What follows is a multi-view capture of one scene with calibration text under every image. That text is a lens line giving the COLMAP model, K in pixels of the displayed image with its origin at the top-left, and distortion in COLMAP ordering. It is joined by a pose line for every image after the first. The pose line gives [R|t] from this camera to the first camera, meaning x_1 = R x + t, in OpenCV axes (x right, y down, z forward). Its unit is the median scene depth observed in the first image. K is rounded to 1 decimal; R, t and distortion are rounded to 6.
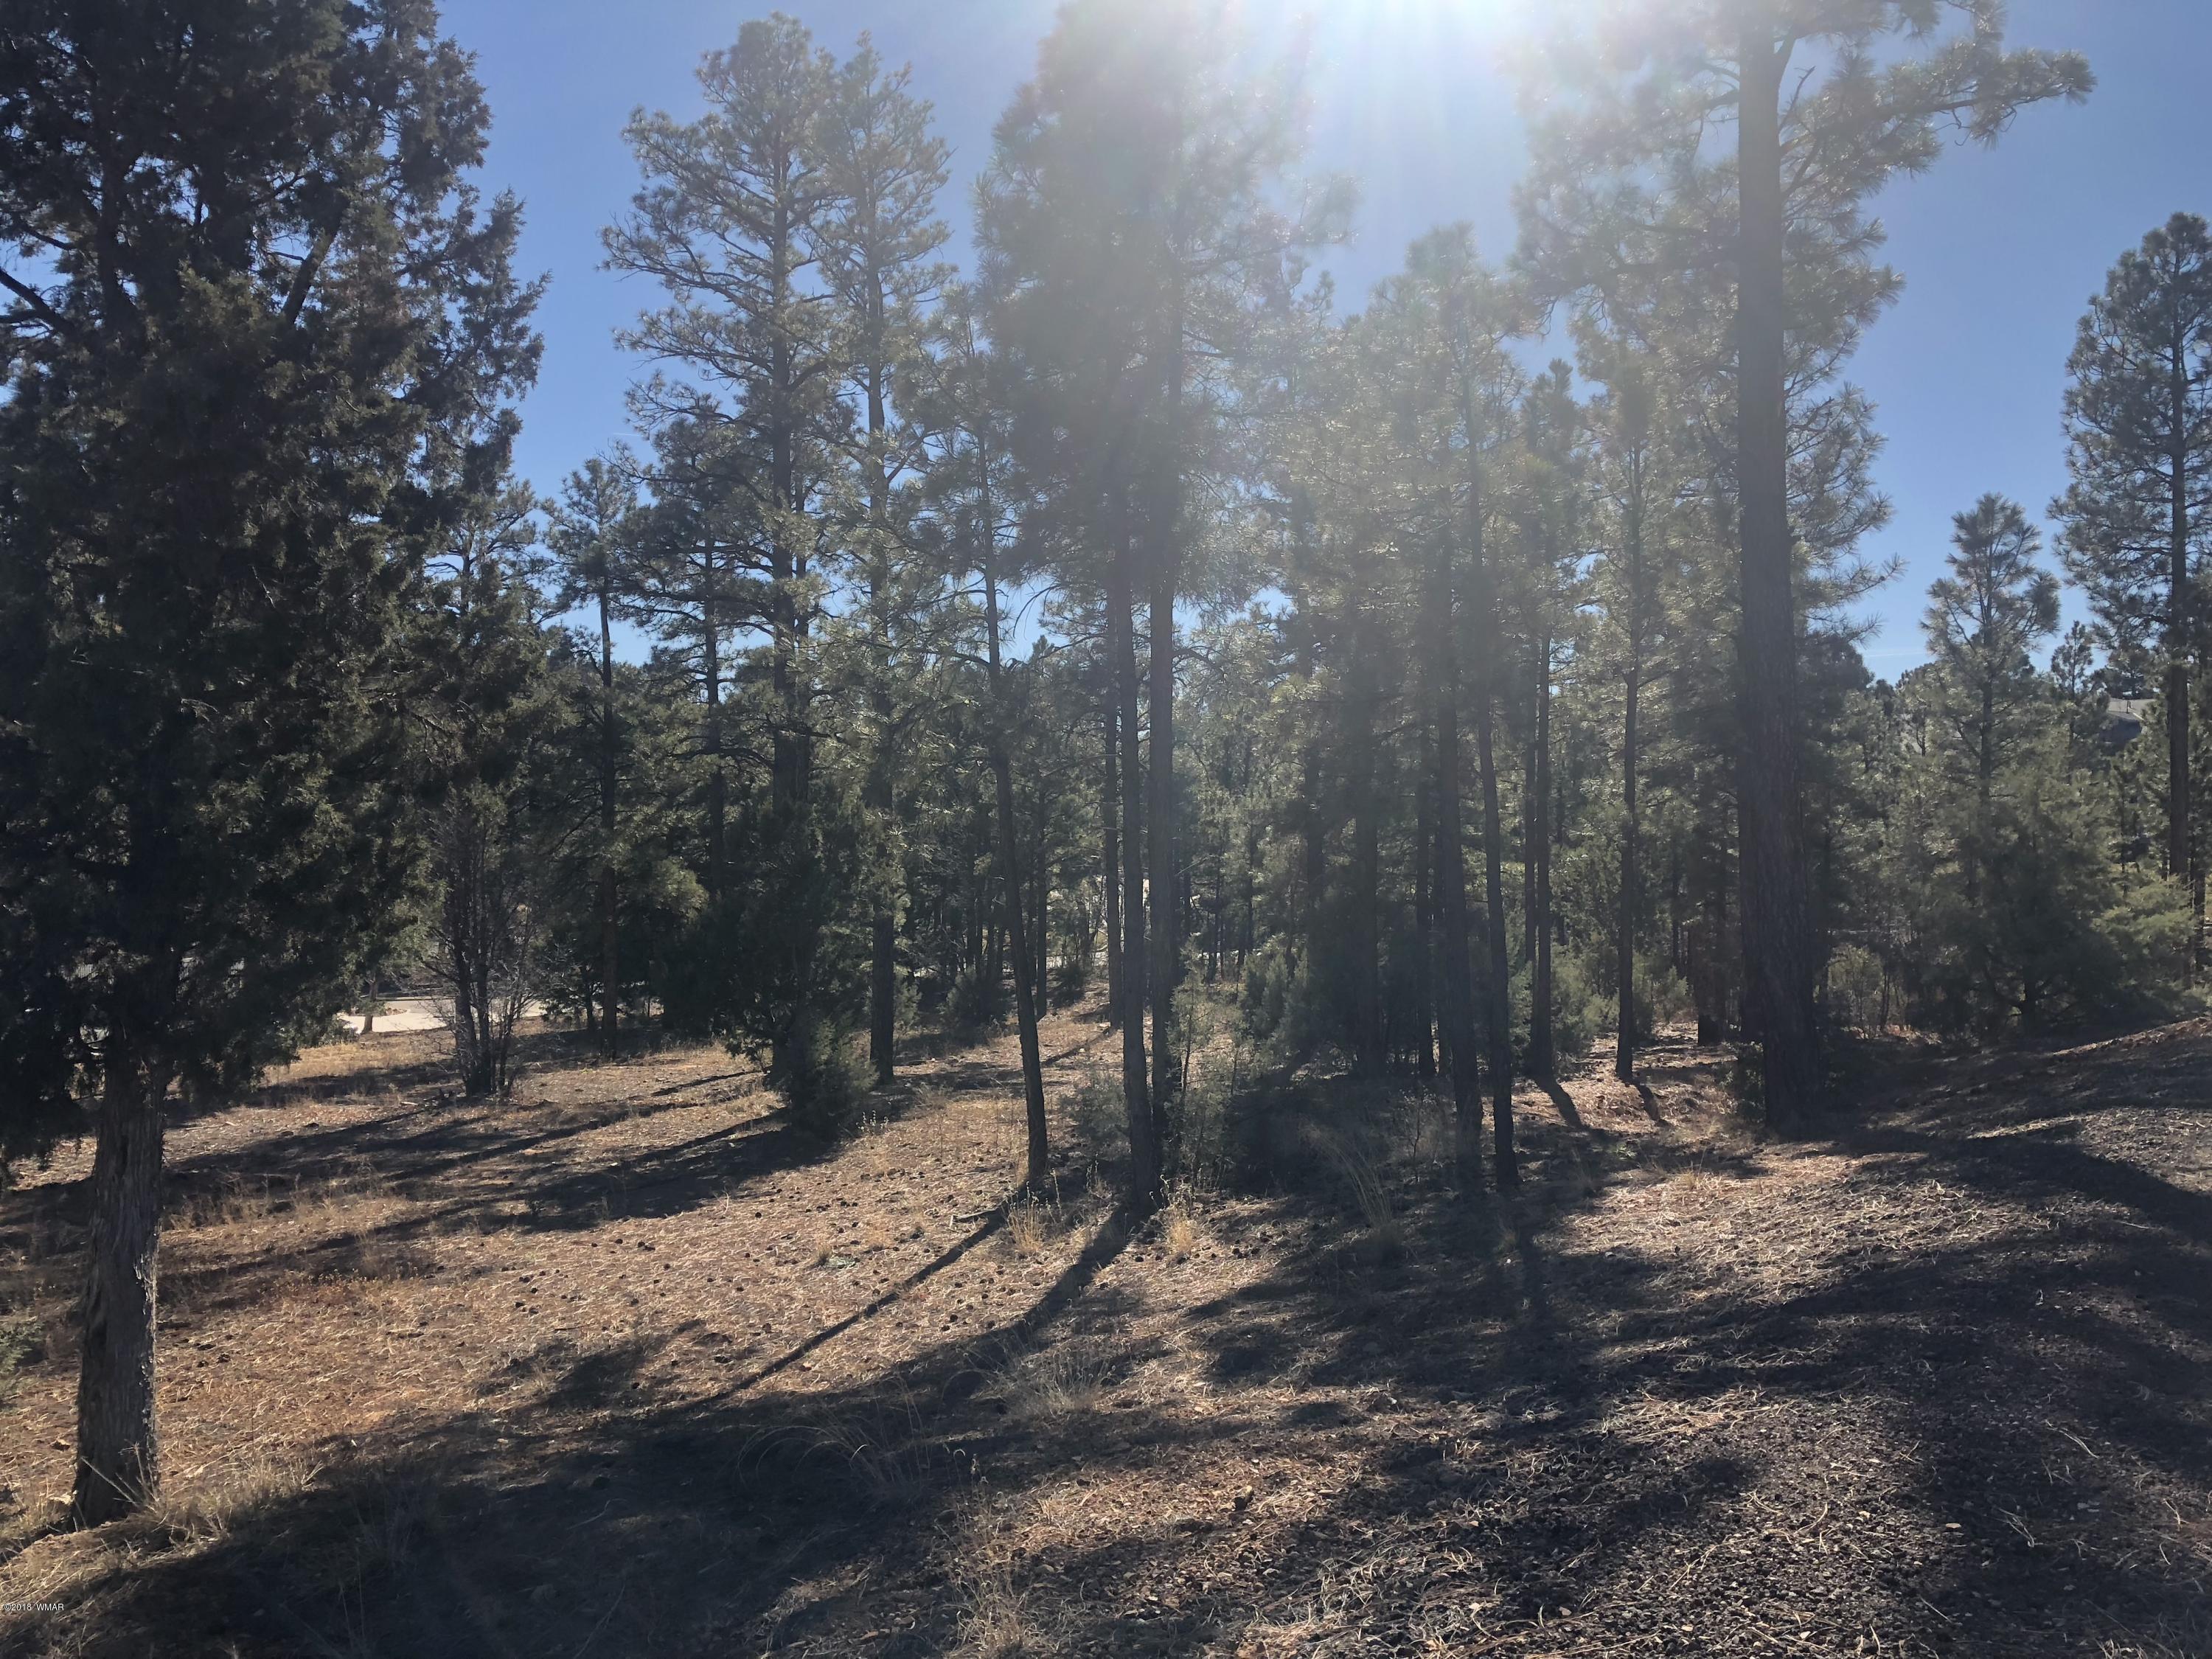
lens RADIAL K [[1801.3, 0, 1110.1], [0, 1801.3, 829.6], [0, 0, 1]] dist [0.027015, -0.003718]
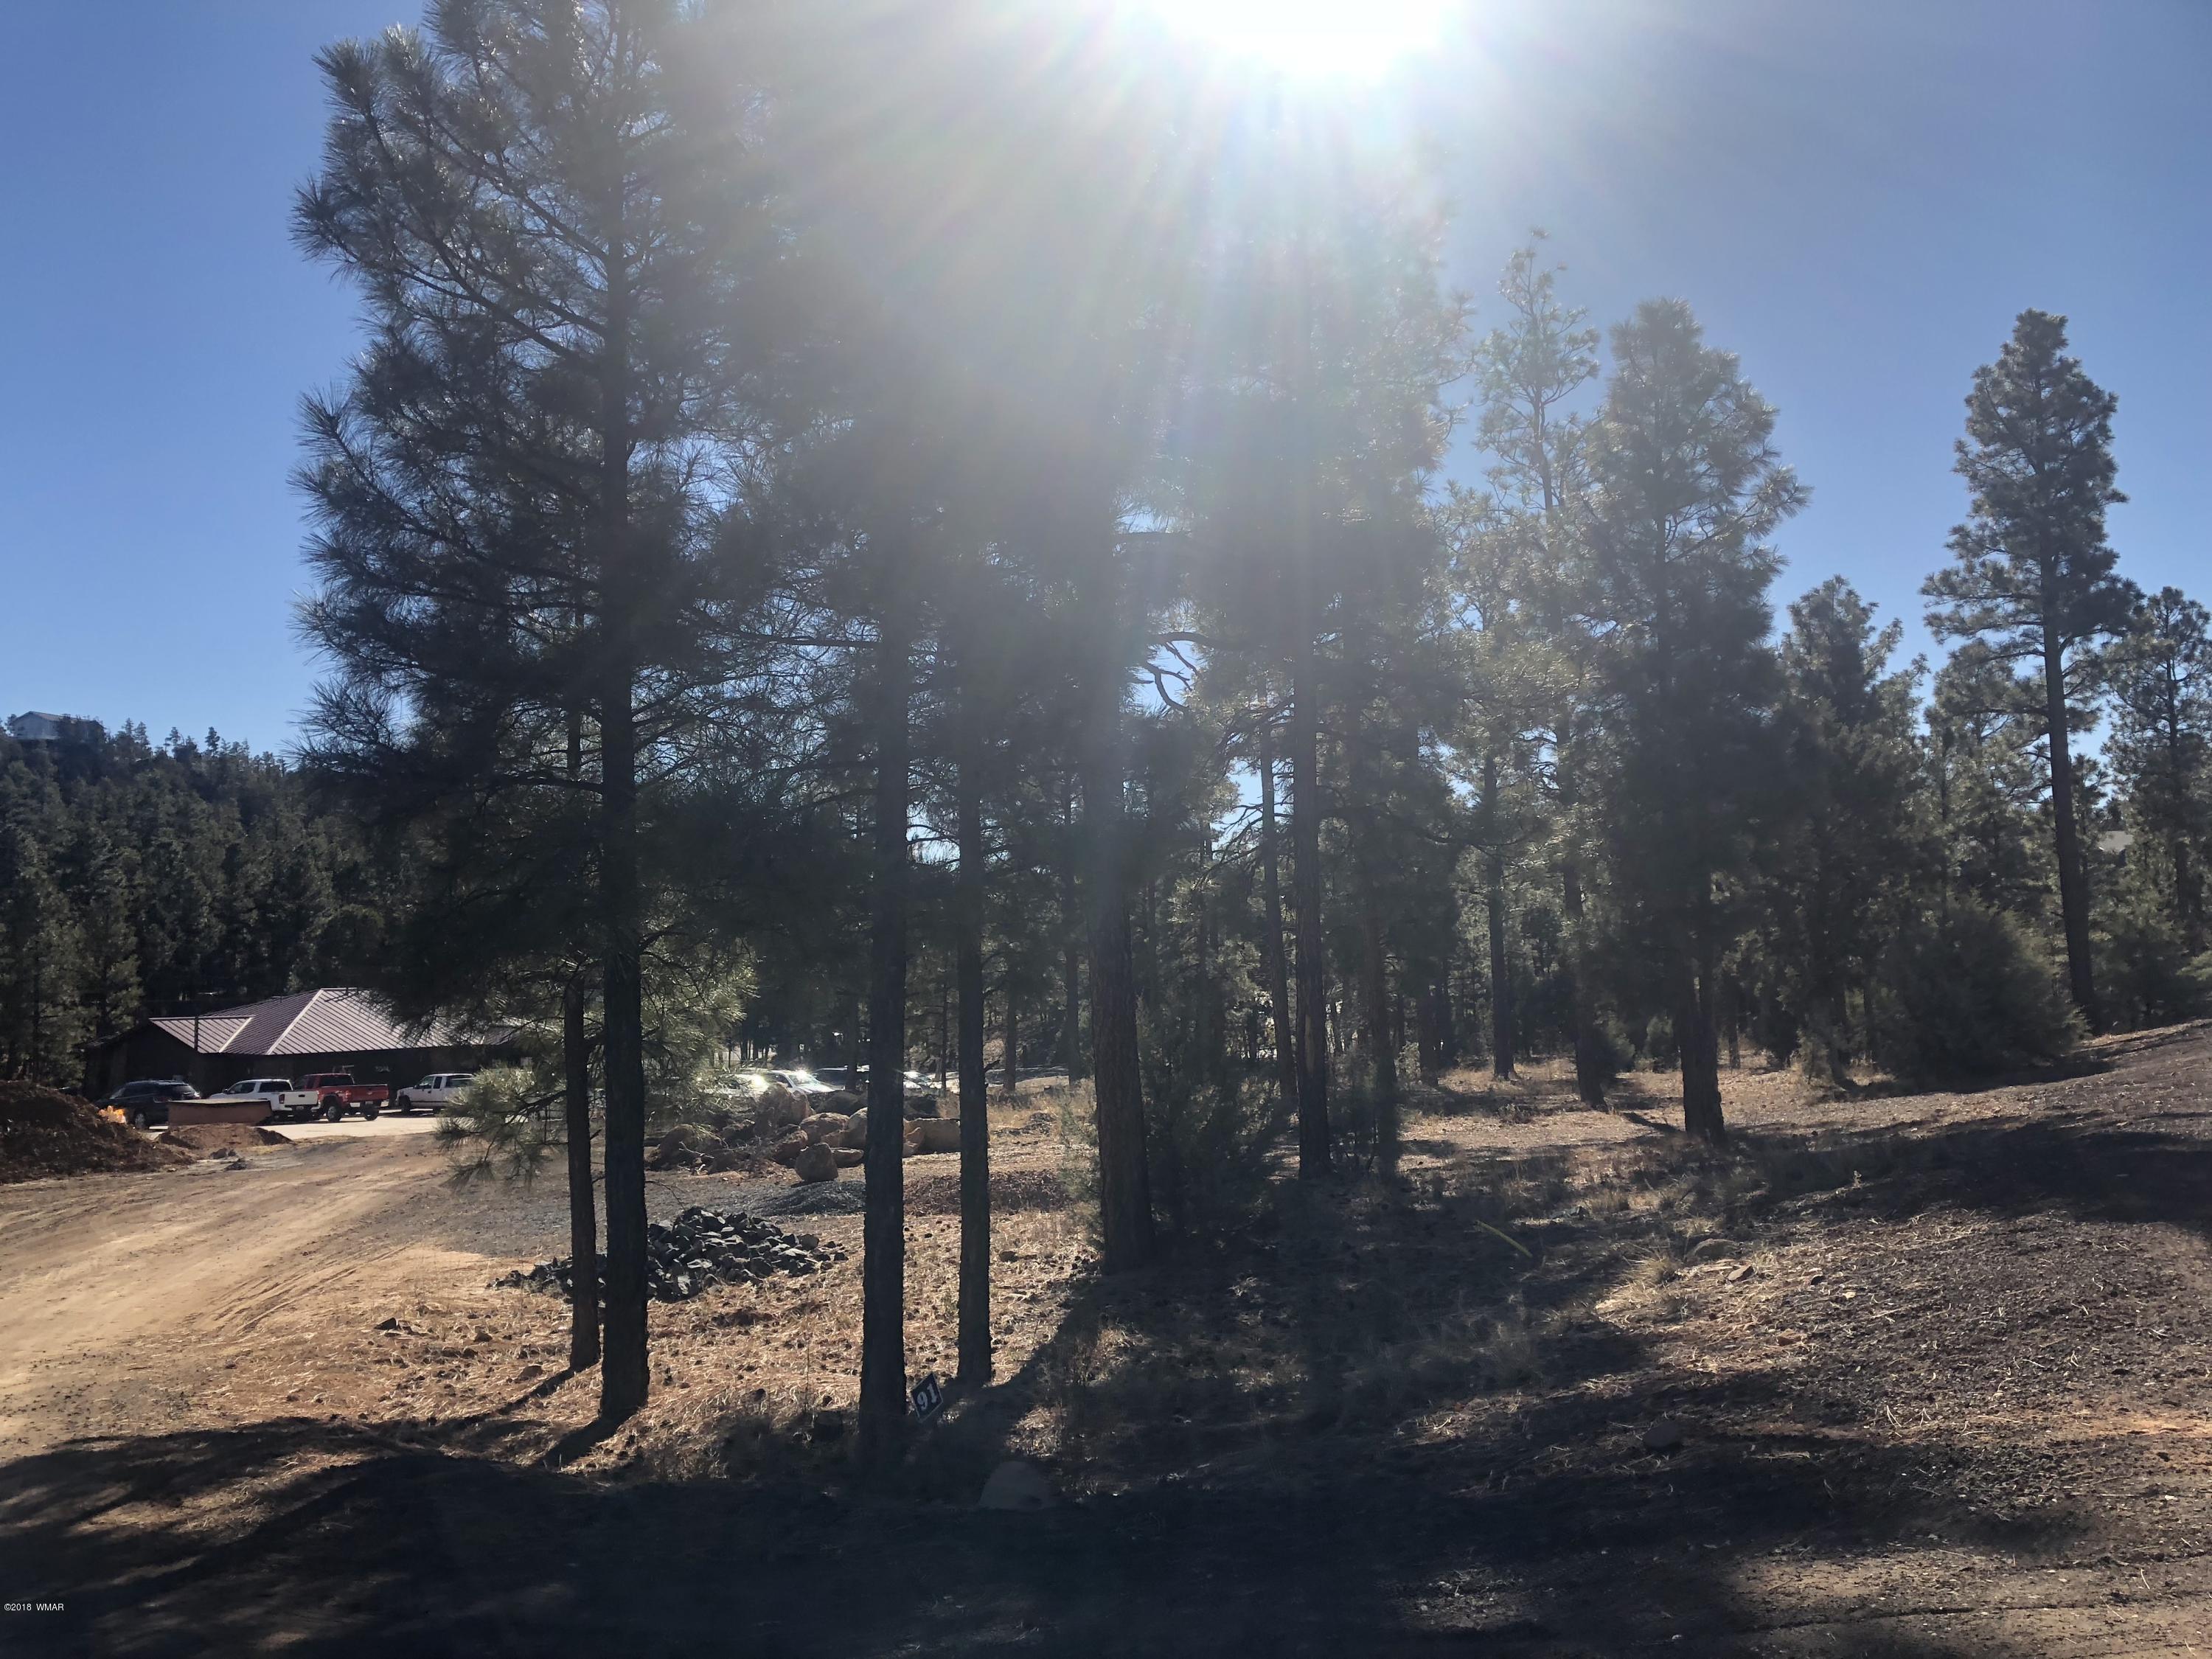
lens RADIAL K [[1806.7, 0, 1103.4], [0, 1806.7, 824.3], [0, 0, 1]] dist [0.039978, 0.007455]
pose [[0.999390, -0.006613, 0.034286, -0.586454], [0.008810, 0.997891, -0.064309, 0.000924], [-0.033789, 0.064572, 0.997341, -0.841682]]
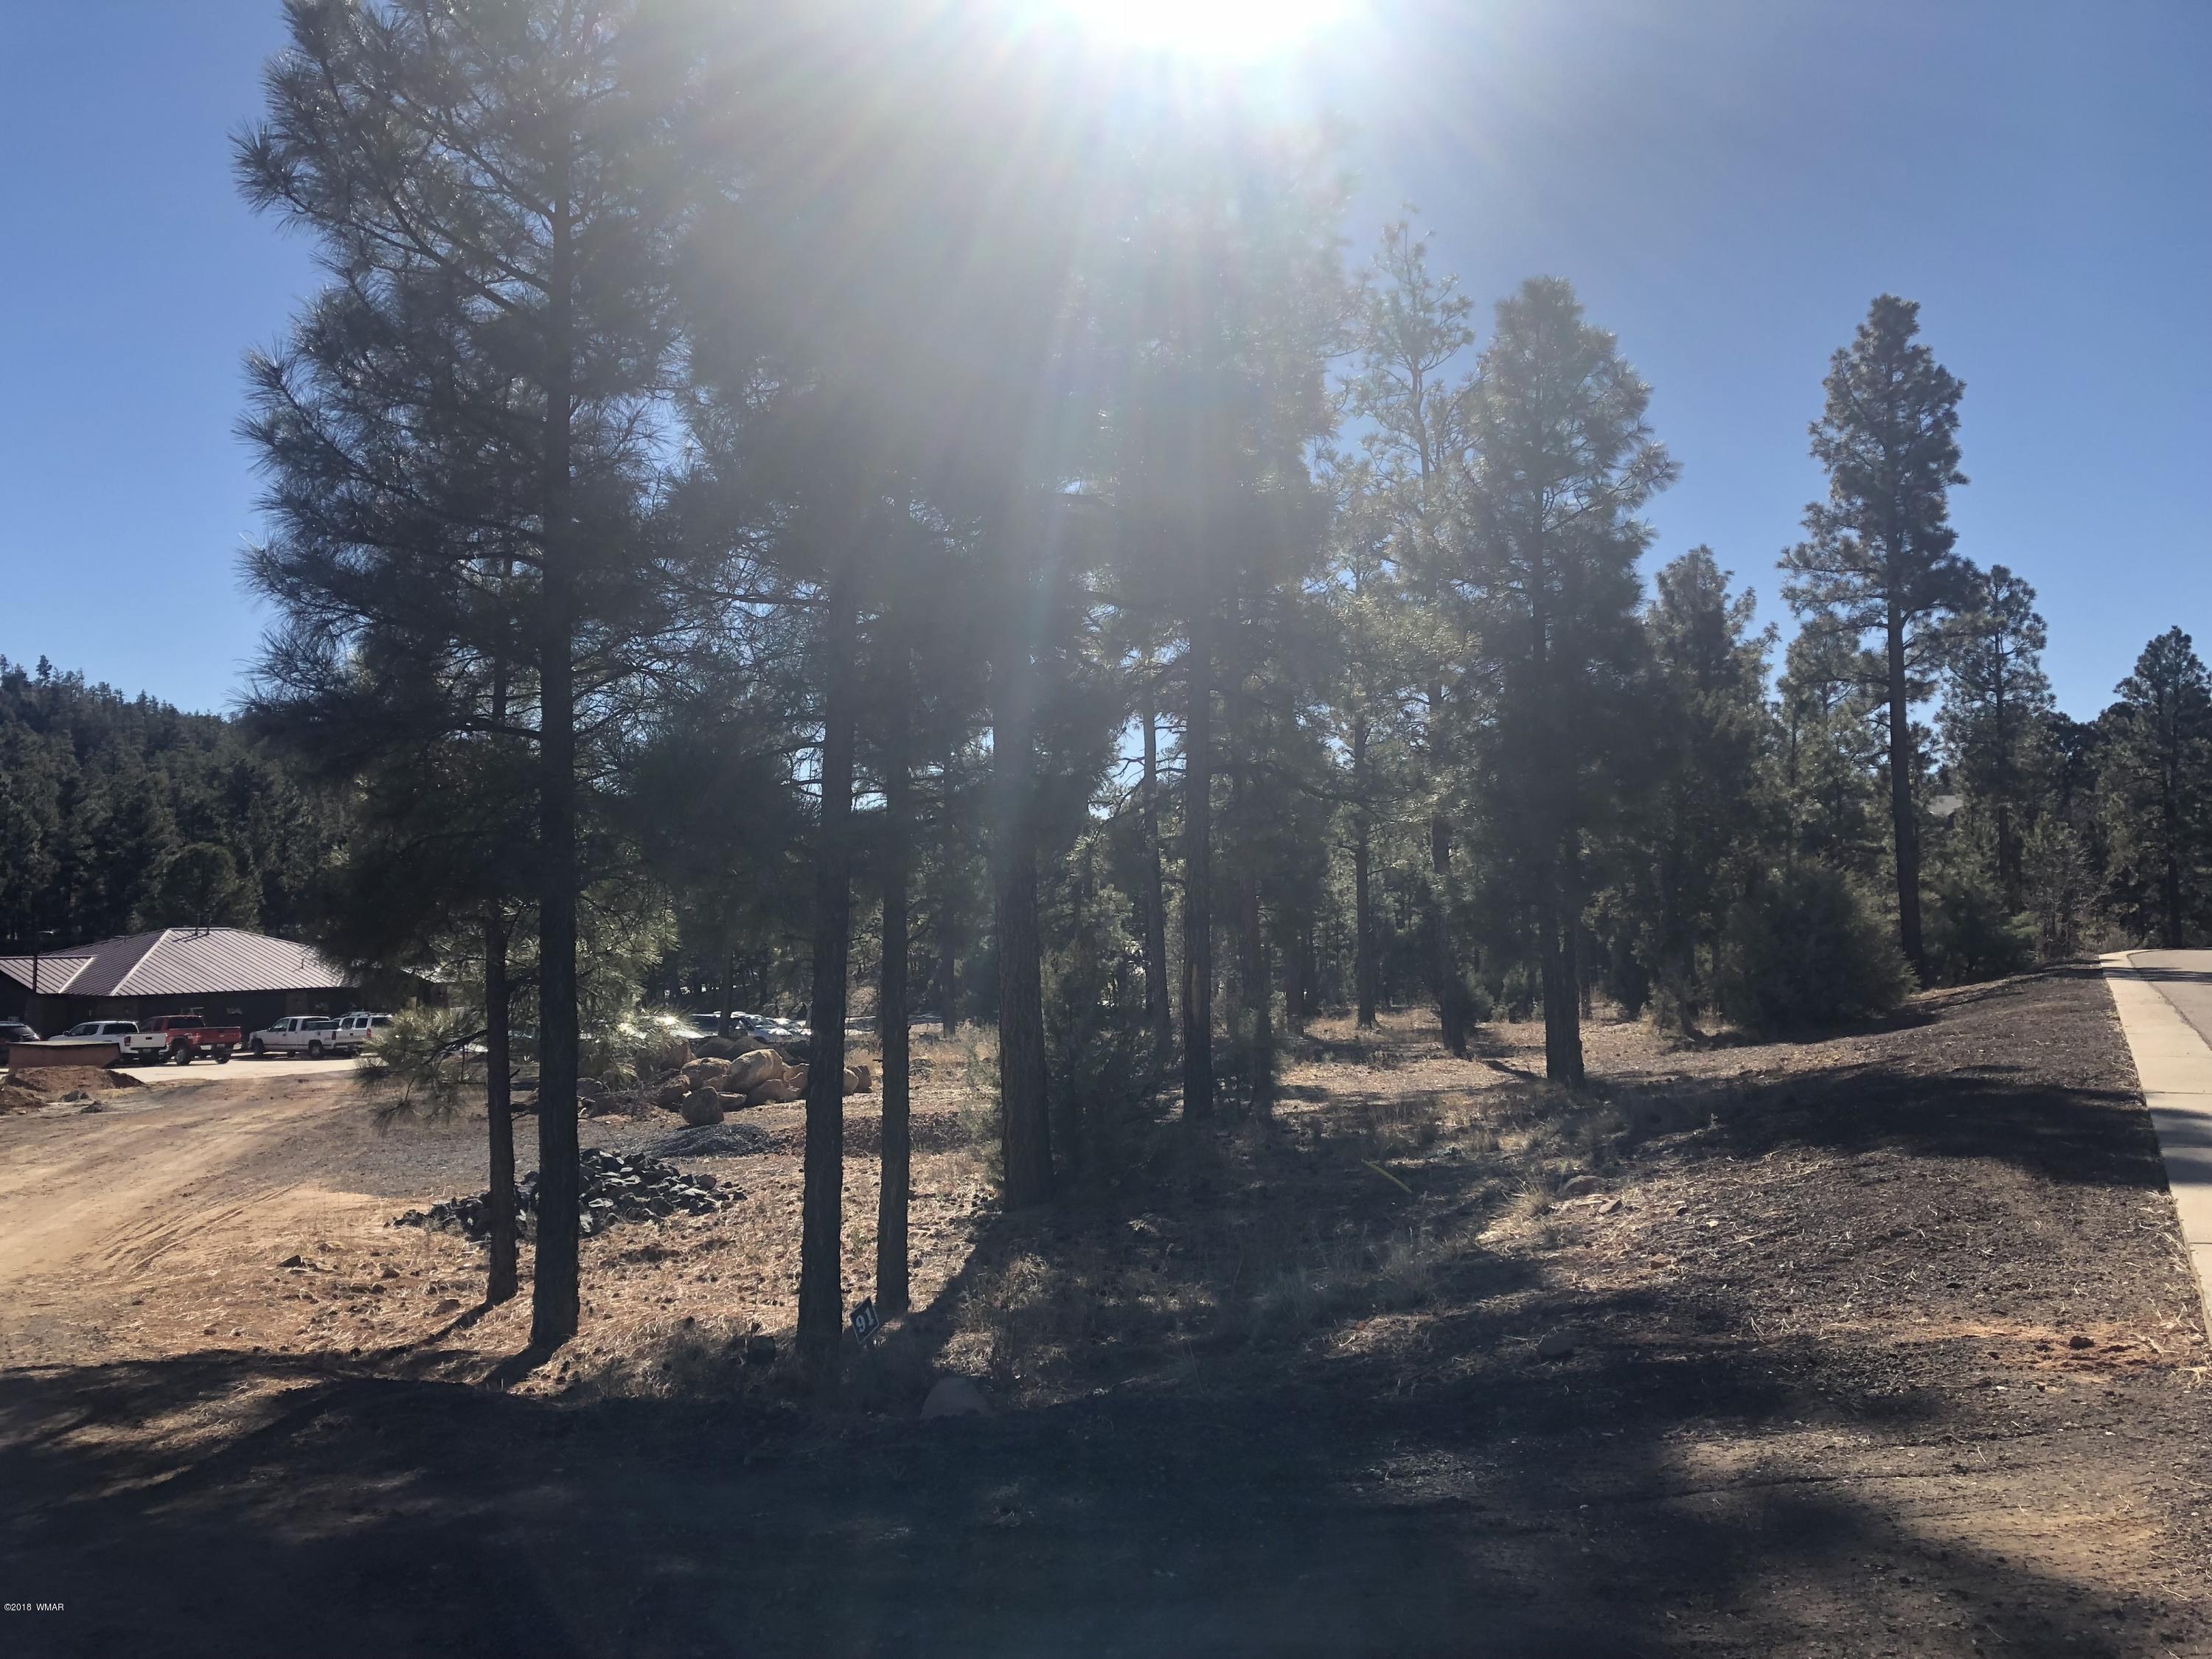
lens RADIAL K [[1800.1, 0, 1103.9], [0, 1800.1, 827.9], [0, 0, 1]] dist [0.046056, 0.006255]
pose [[0.994308, 0.006897, 0.106325, -0.600105], [-0.003277, 0.999410, -0.034179, 0.000386], [-0.106498, 0.033636, 0.993744, -0.858789]]
